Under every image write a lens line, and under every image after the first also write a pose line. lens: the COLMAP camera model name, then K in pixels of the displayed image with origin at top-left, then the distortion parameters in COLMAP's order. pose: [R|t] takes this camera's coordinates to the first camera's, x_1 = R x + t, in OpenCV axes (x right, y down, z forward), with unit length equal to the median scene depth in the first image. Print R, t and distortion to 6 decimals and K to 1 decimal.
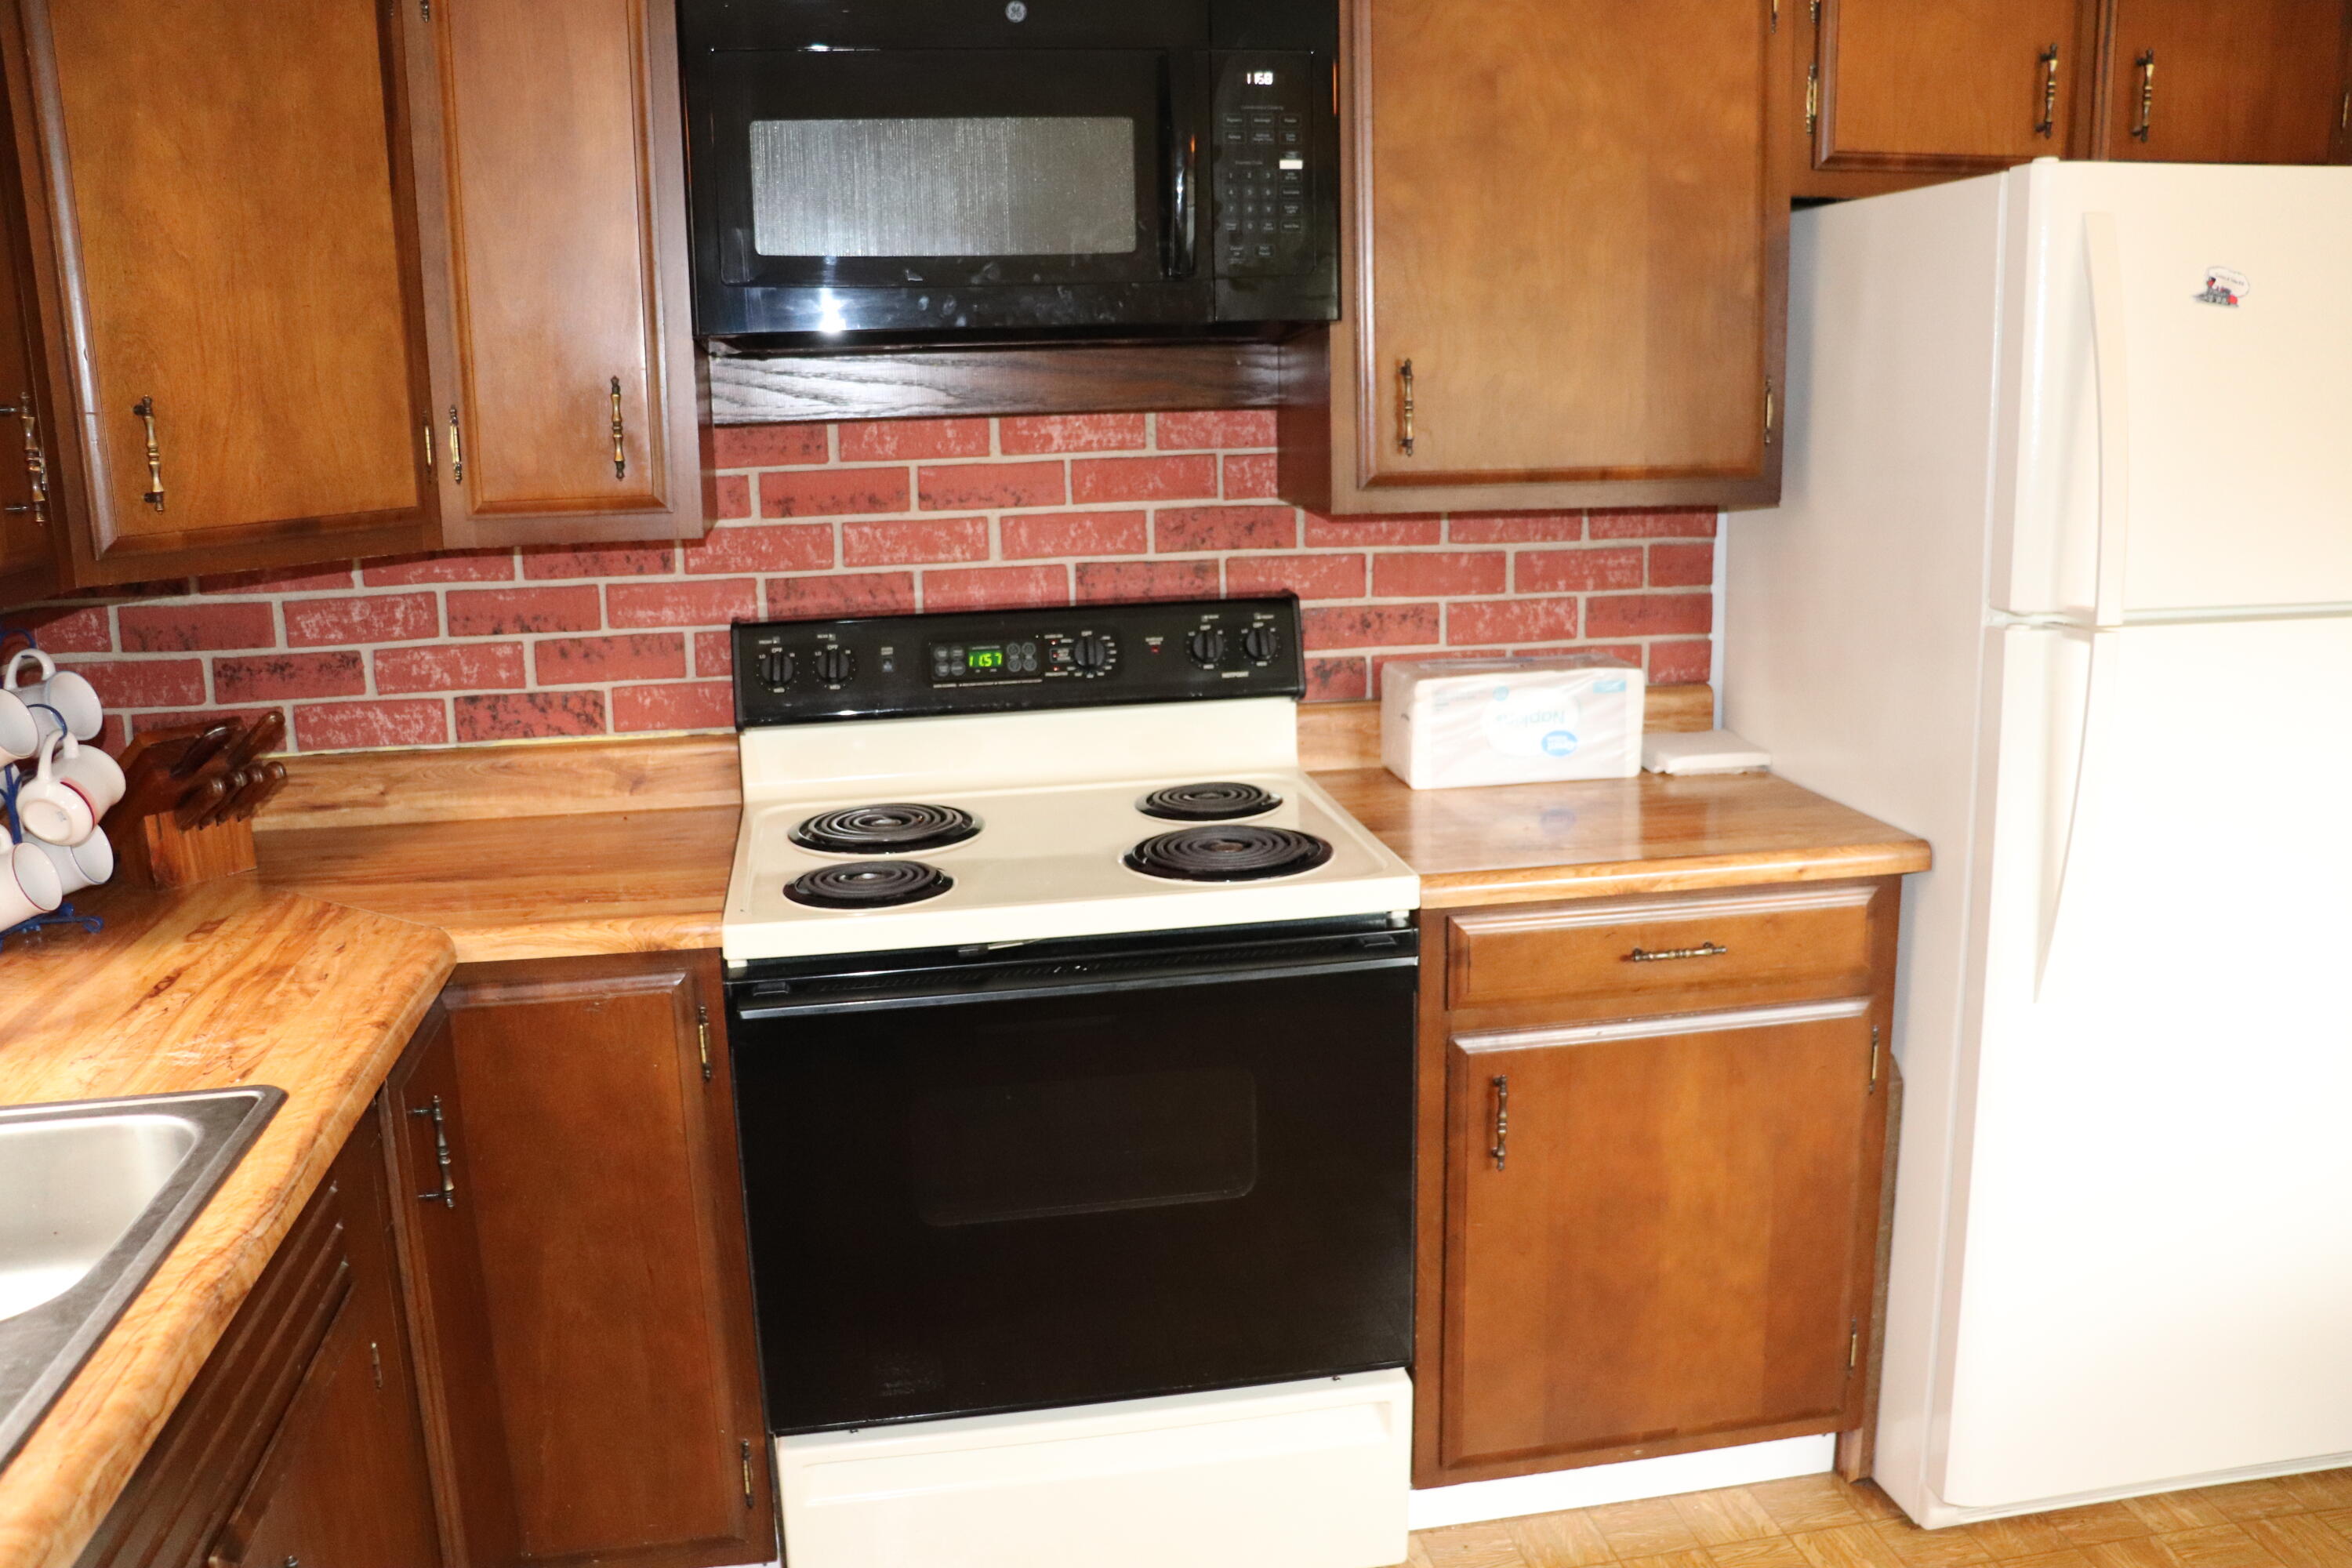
lens RADIAL K [[1951.0, 0, 1179.5], [0, 1951.0, 778.7], [0, 0, 1]] dist [-0.047295, 0.002441]
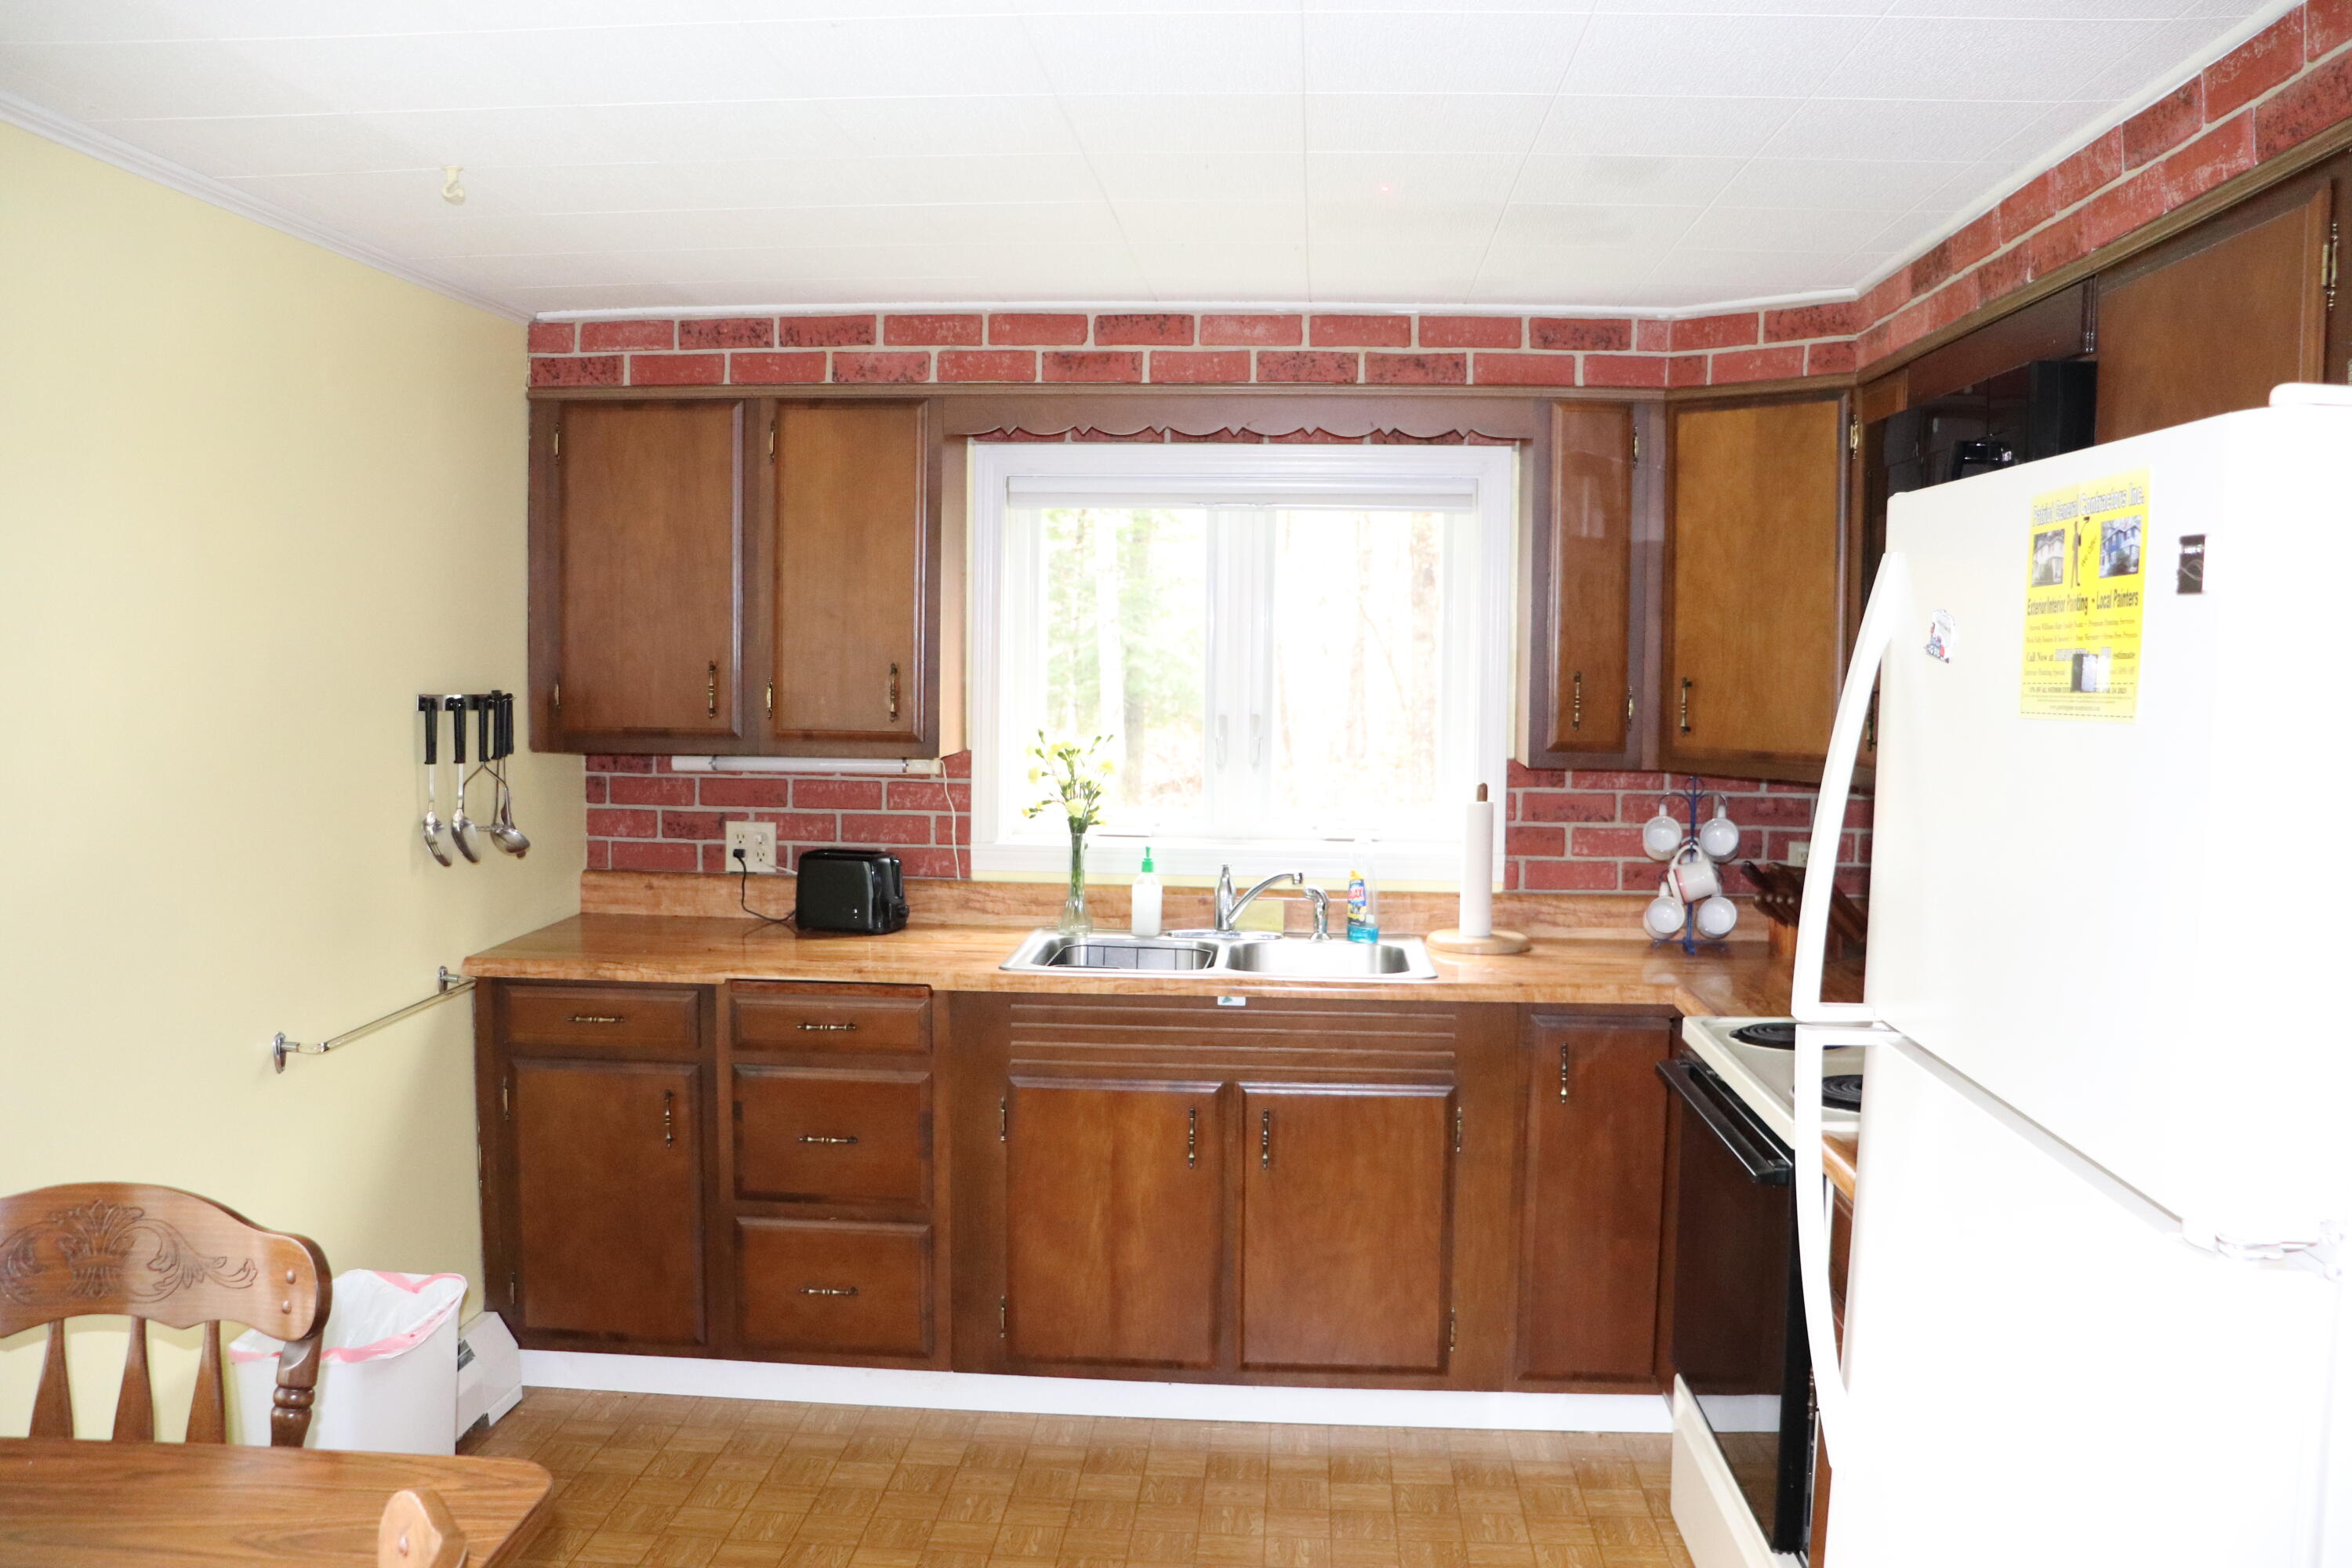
lens RADIAL K [[1951.0, 0, 1177.1], [0, 1951.0, 784.5], [0, 0, 1]] dist [-0.047295, 0.002441]
pose [[-0.236417, 0.090488, -0.967429, 1.405726], [-0.199618, 0.969893, 0.139500, -0.251771], [0.950926, 0.226097, -0.211236, 0.902209]]
